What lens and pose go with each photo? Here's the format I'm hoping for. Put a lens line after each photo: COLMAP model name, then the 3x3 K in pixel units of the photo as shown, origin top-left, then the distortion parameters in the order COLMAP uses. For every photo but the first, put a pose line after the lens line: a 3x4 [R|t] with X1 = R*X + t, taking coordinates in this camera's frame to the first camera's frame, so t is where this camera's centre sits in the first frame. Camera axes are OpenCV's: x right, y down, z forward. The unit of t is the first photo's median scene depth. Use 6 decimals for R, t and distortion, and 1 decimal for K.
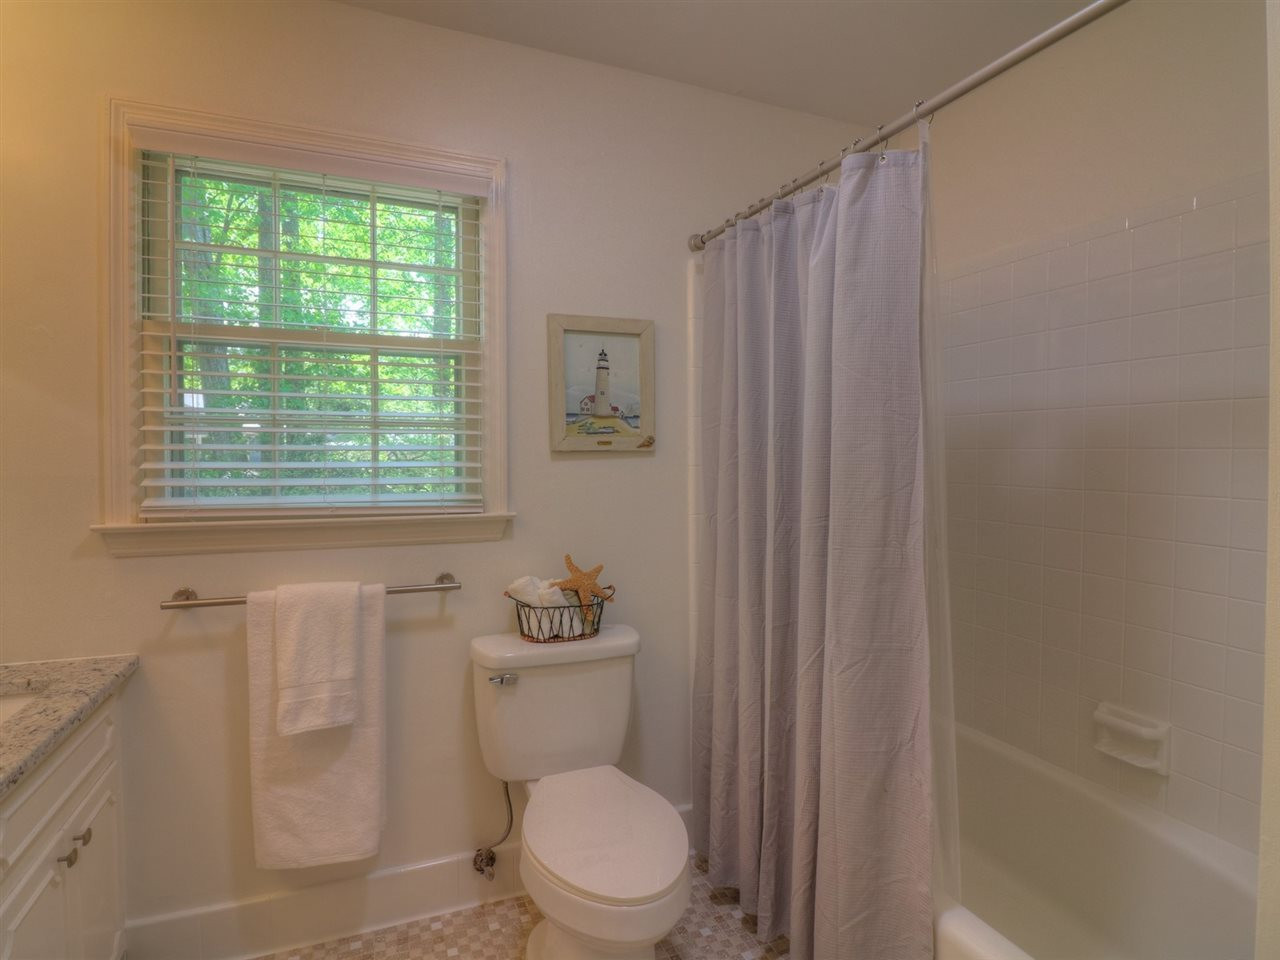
lens RADIAL K [[674.3, 0, 645.5], [0, 674.3, 471.7], [0, 0, 1]] dist [-0.011623, -0.000520]
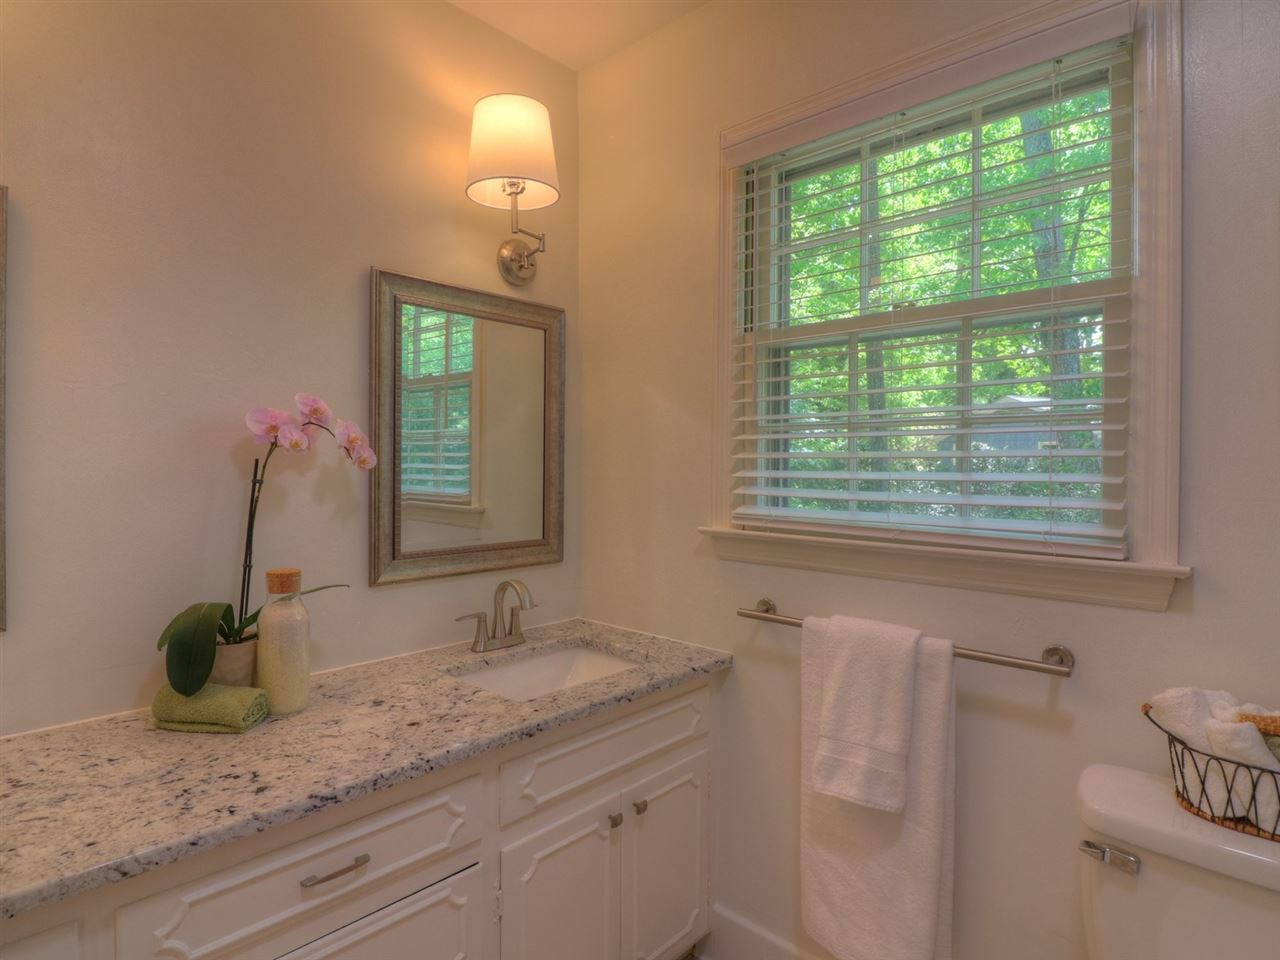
lens RADIAL K [[683.8, 0, 641.6], [0, 683.8, 485.8], [0, 0, 1]] dist [-0.015230, -0.000248]
pose [[0.433456, 0.025216, -0.900822, 0.129930], [-0.034898, 0.999328, 0.011182, 0.003060], [0.900499, 0.026591, 0.434045, 0.395270]]
